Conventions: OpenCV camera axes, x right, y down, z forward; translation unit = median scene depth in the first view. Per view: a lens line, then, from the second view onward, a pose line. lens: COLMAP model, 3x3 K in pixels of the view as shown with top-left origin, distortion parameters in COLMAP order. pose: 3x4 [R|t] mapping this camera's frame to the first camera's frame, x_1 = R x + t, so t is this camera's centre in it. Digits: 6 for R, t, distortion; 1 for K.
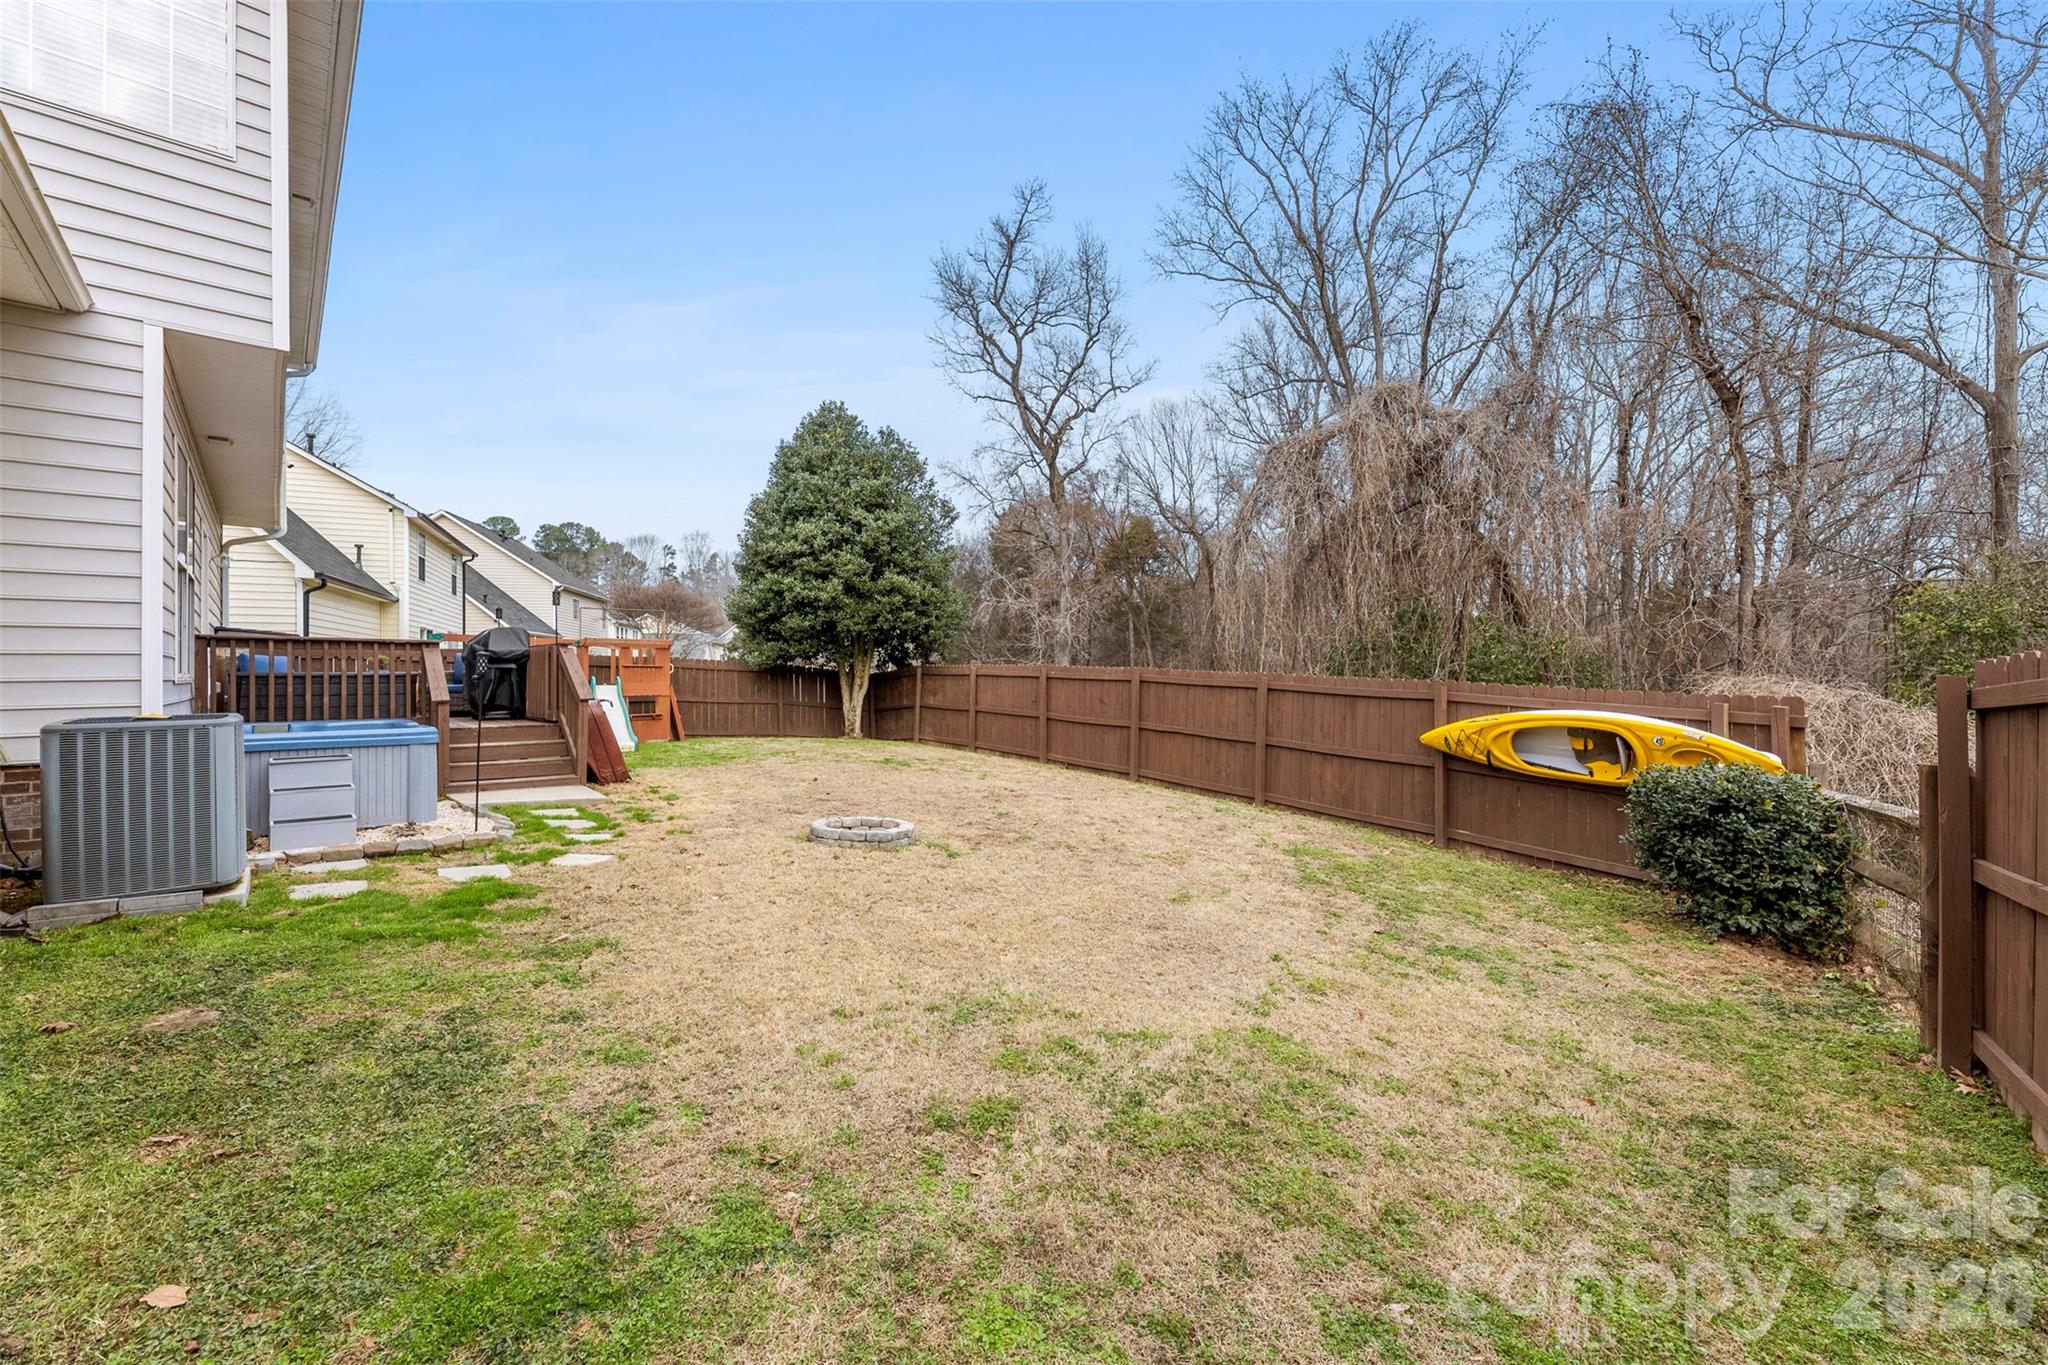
lens RADIAL K [[820.6, 0, 1023.9], [0, 820.6, 671.1], [0, 0, 1]] dist [-0.001425, 0.000068]
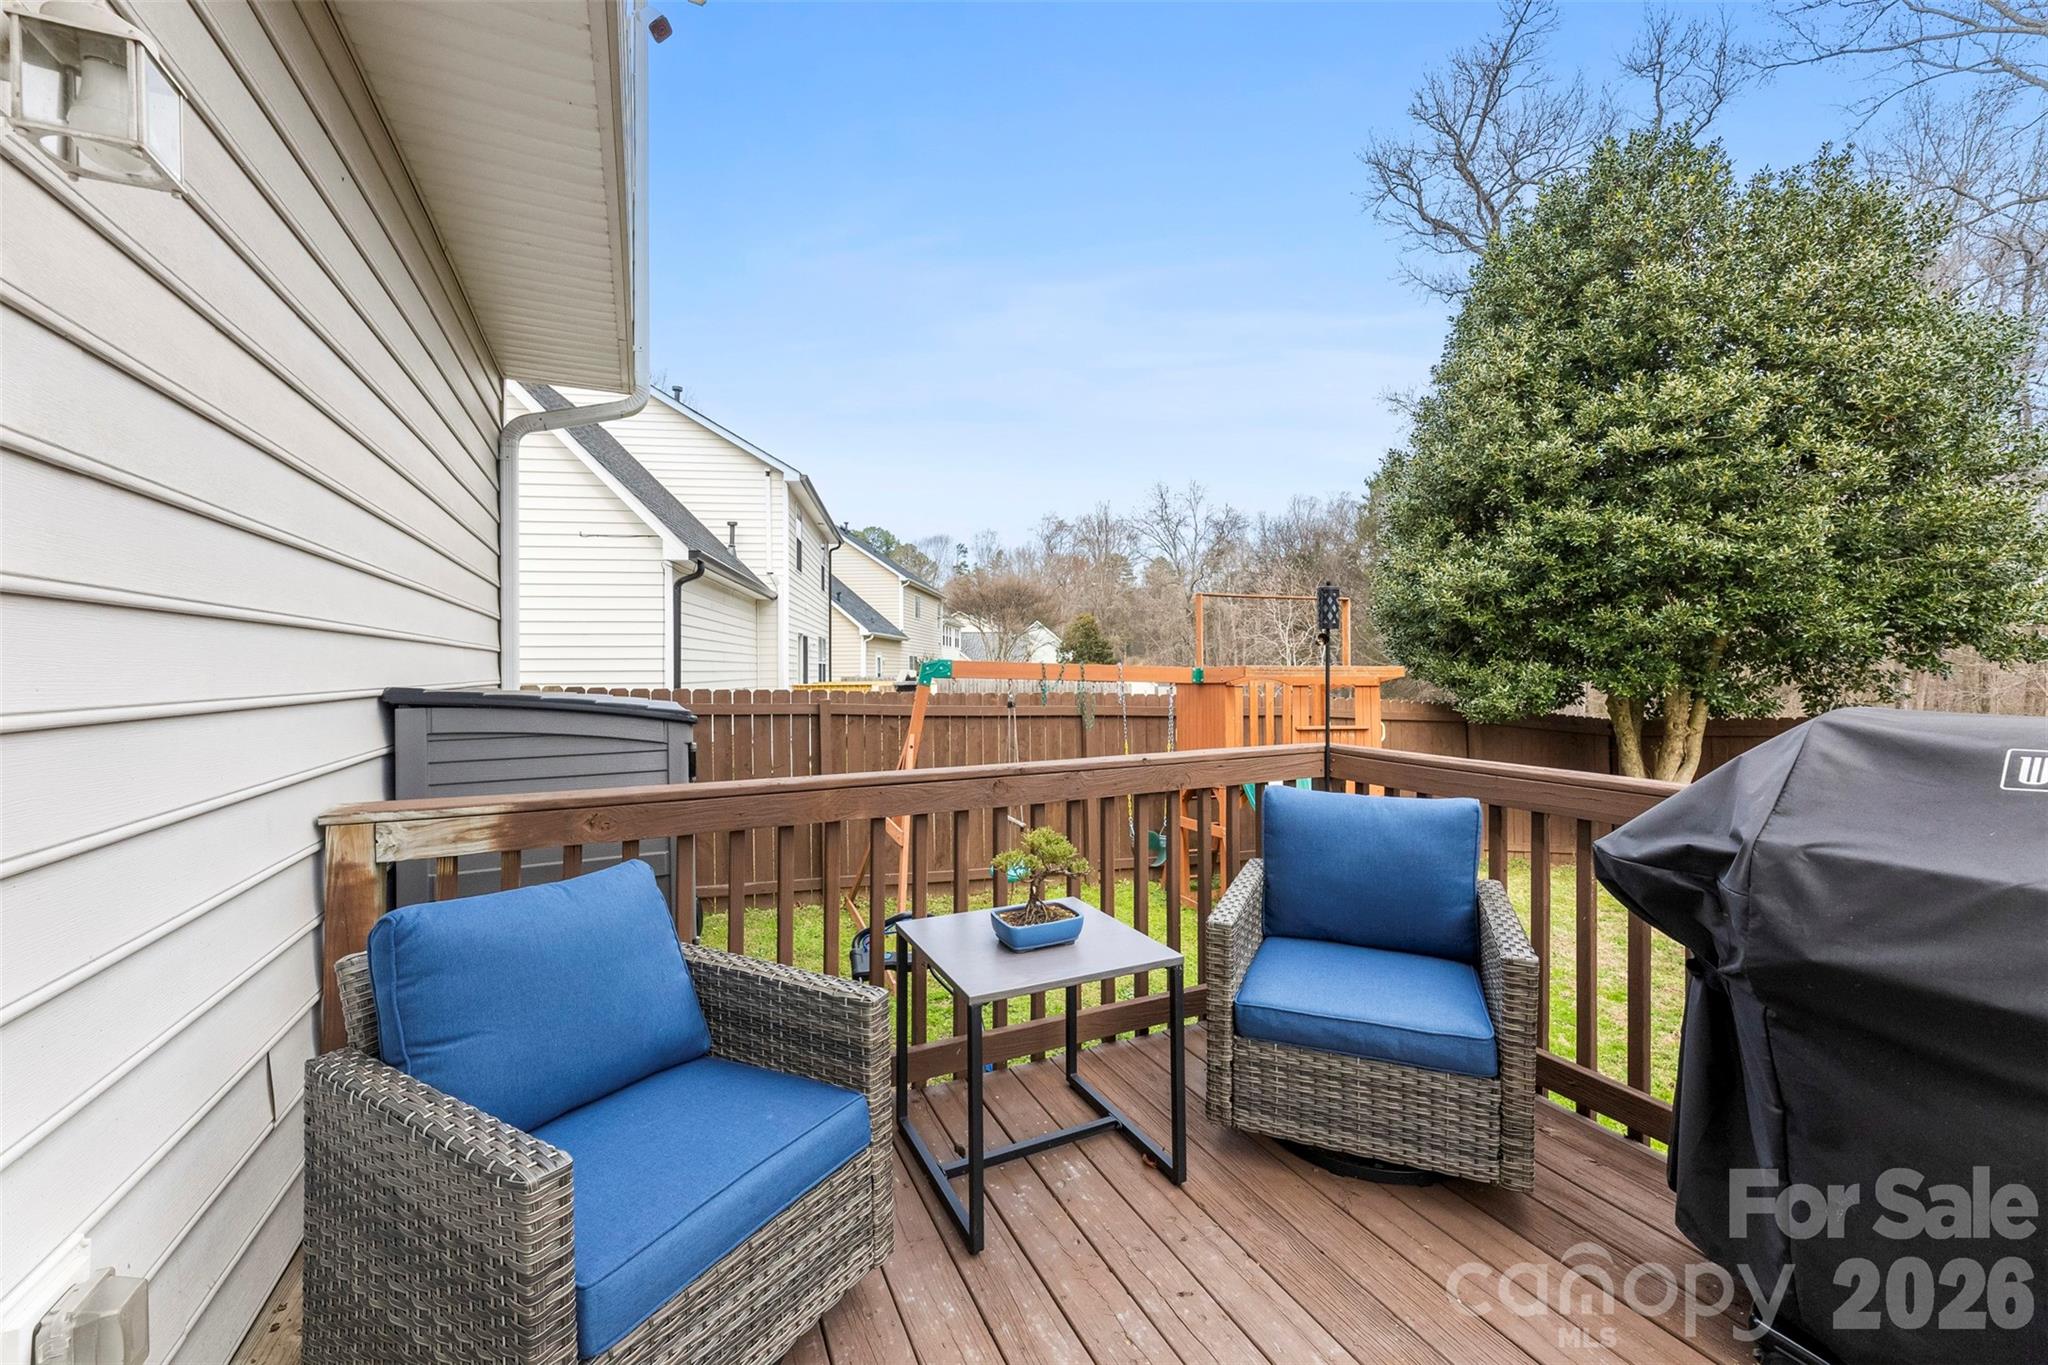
lens RADIAL K [[820.6, 0, 1023.9], [0, 820.6, 671.1], [0, 0, 1]] dist [-0.001425, 0.000068]
pose [[0.953199, 0.003337, -0.302325, -0.331628], [-0.001128, 0.999971, 0.007480, -0.026346], [0.302341, -0.006789, 0.953176, 0.369250]]
